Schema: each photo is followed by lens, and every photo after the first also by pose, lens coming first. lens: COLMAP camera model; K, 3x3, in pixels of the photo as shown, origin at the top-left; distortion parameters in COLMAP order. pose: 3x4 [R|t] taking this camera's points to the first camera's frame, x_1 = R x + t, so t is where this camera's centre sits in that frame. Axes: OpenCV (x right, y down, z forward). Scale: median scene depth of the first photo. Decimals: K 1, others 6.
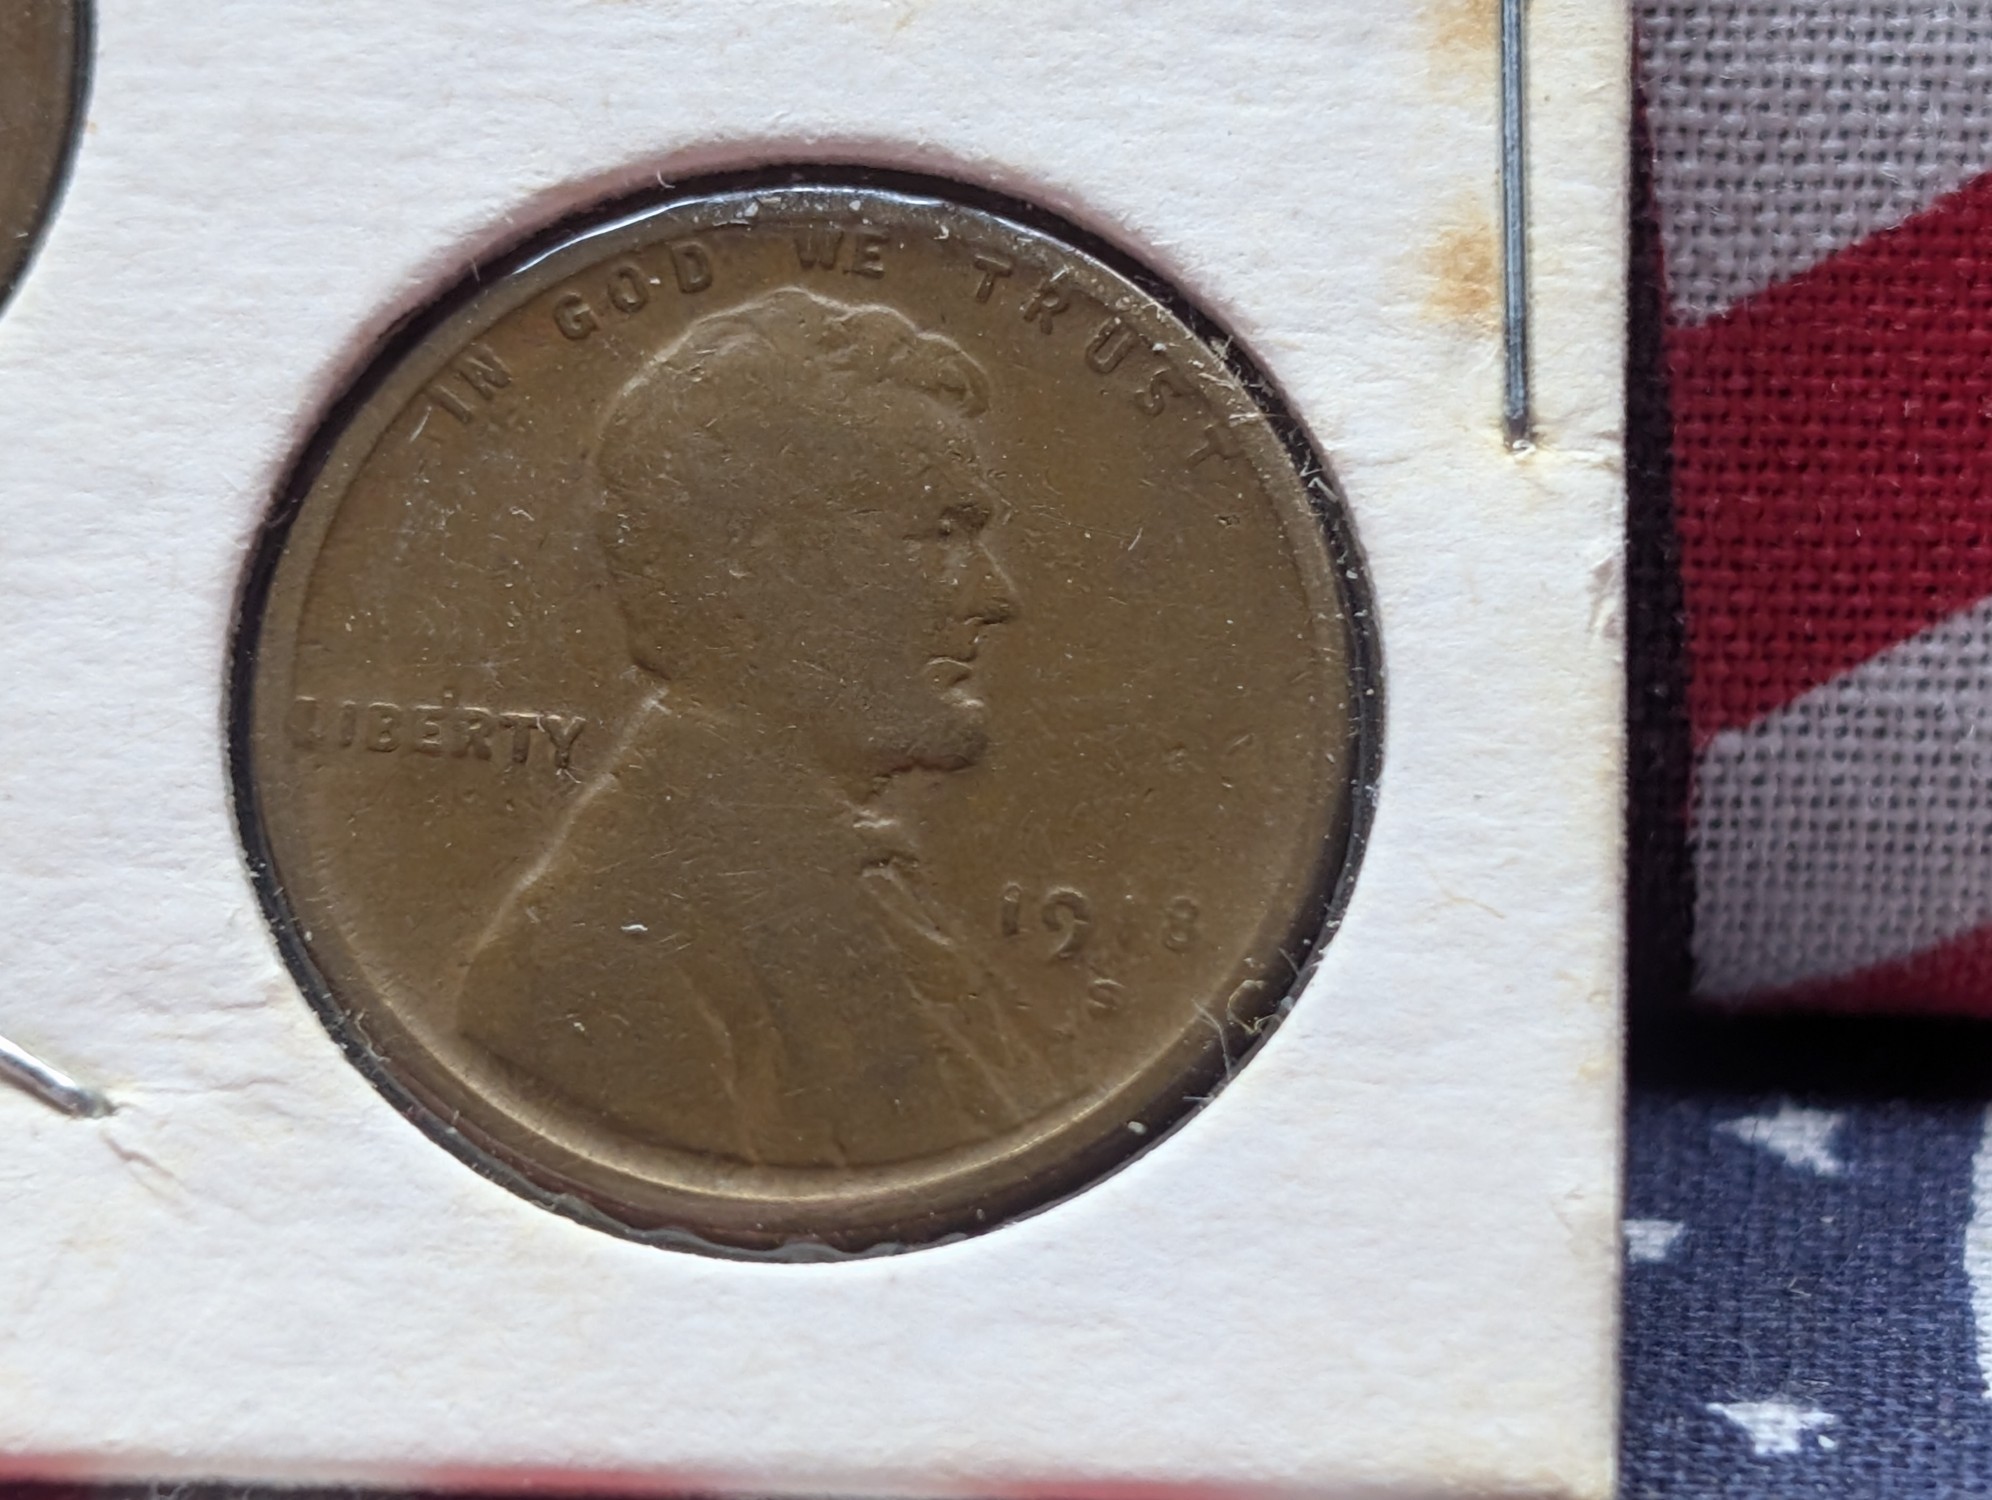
lens RADIAL K [[805.9, 0, 1029.1], [0, 805.9, 704.4], [0, 0, 1]] dist [-0.003658, -0.000273]
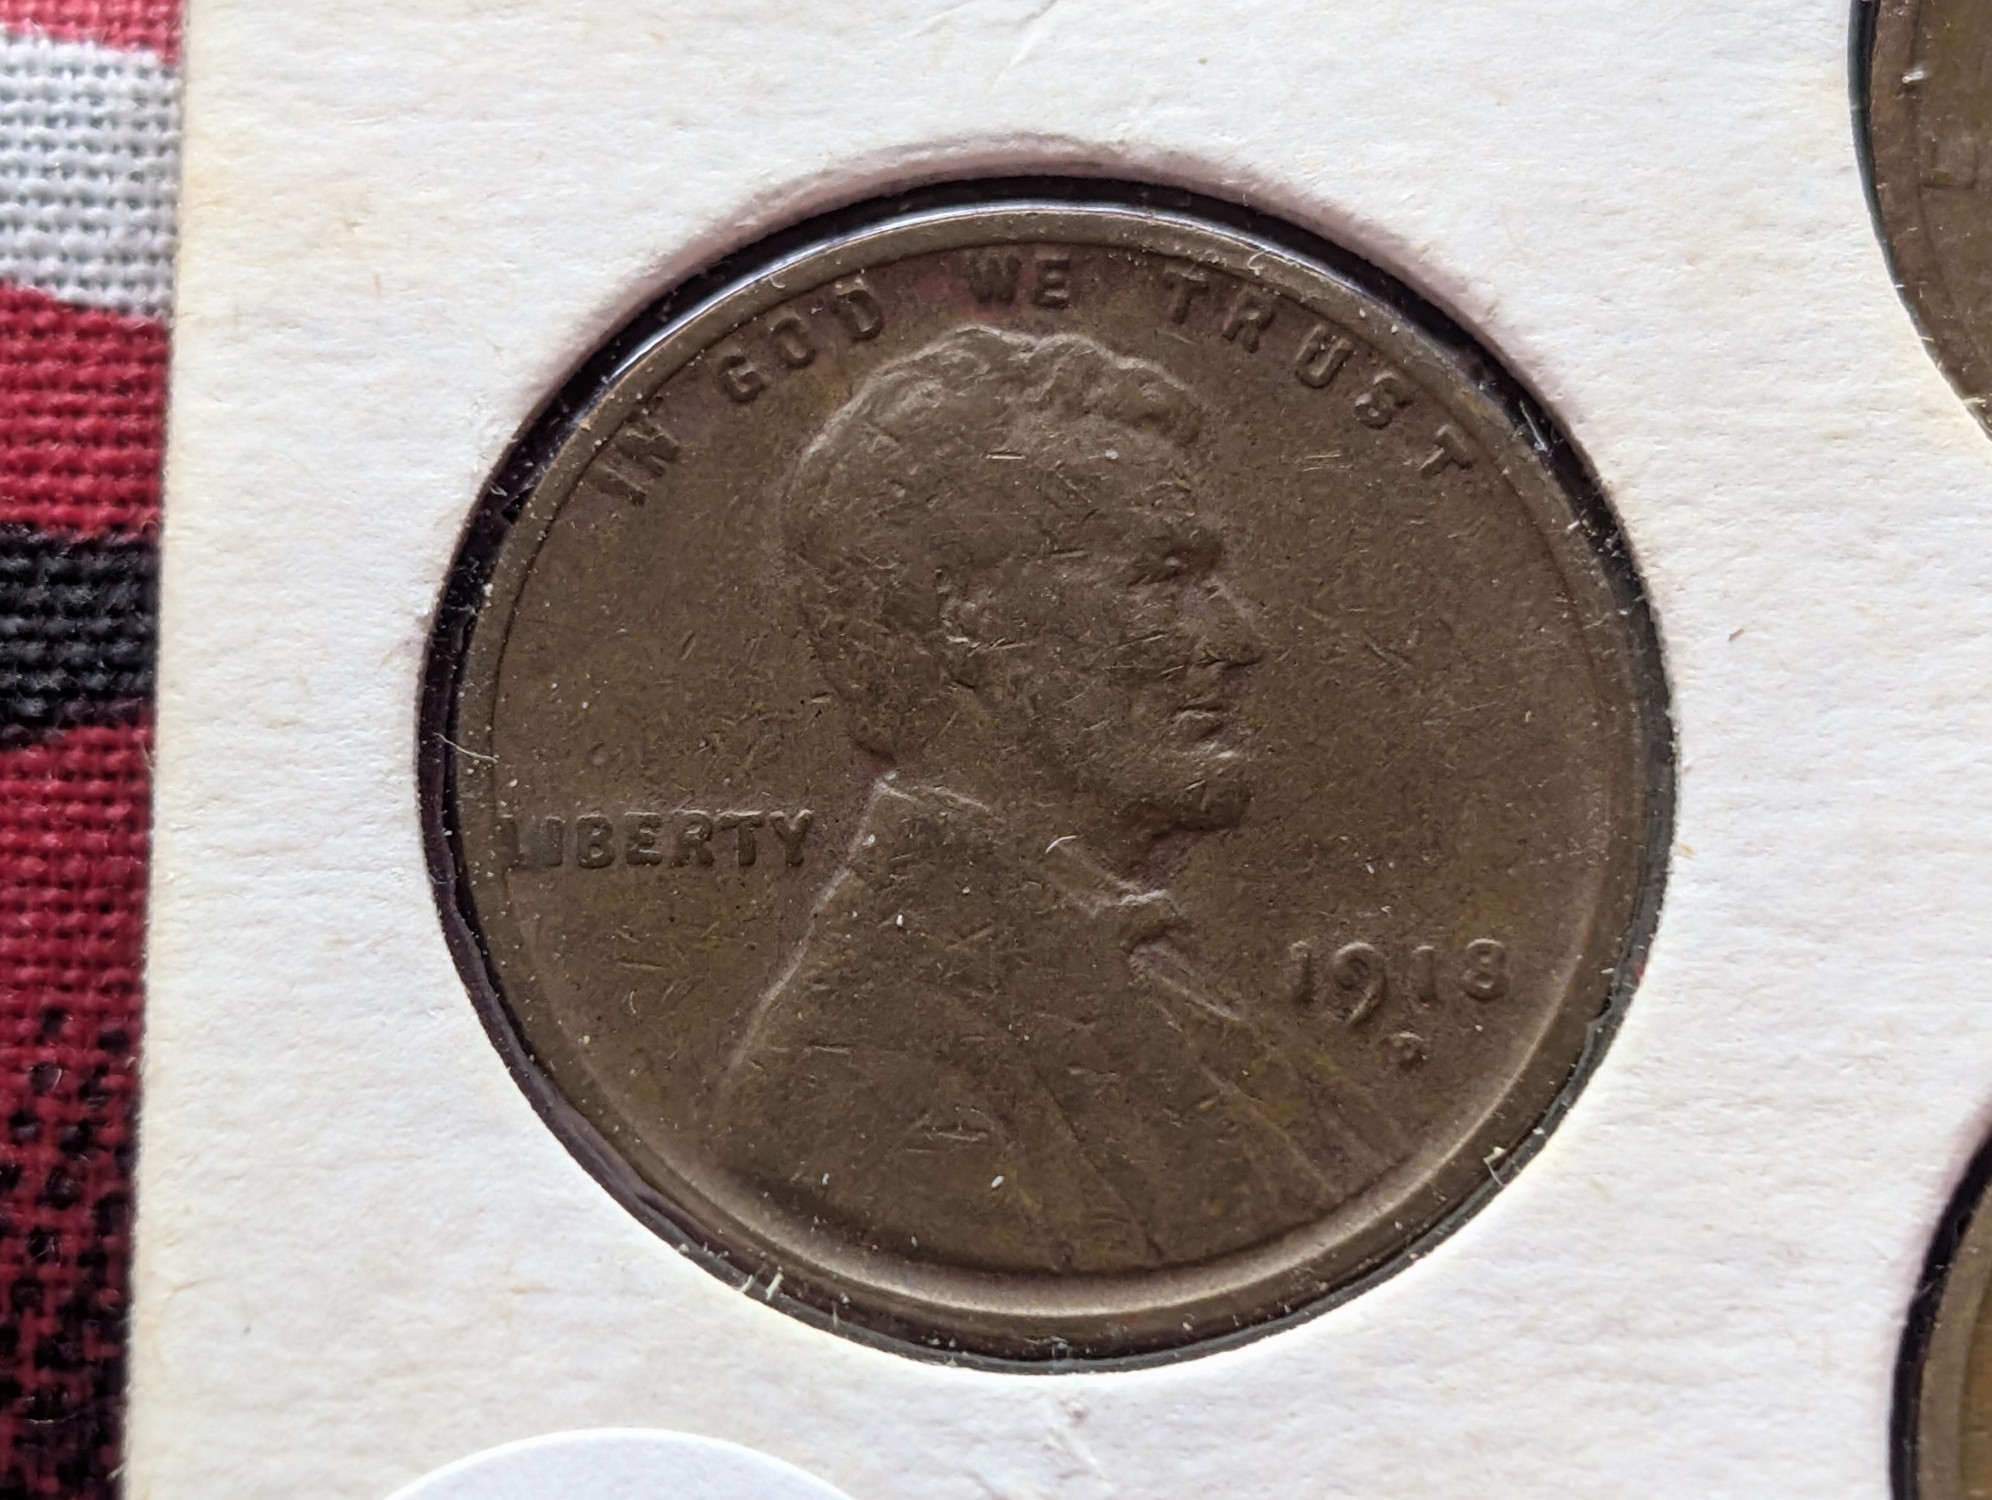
lens RADIAL K [[830.1, 0, 1015.7], [0, 830.1, 666.9], [0, 0, 1]] dist [-0.002630, 0.004270]
pose [[0.999402, -0.031721, -0.013745, -1.930776], [0.031611, 0.999467, -0.008112, -0.955331], [0.013995, 0.007673, 0.999873, 0.036919]]
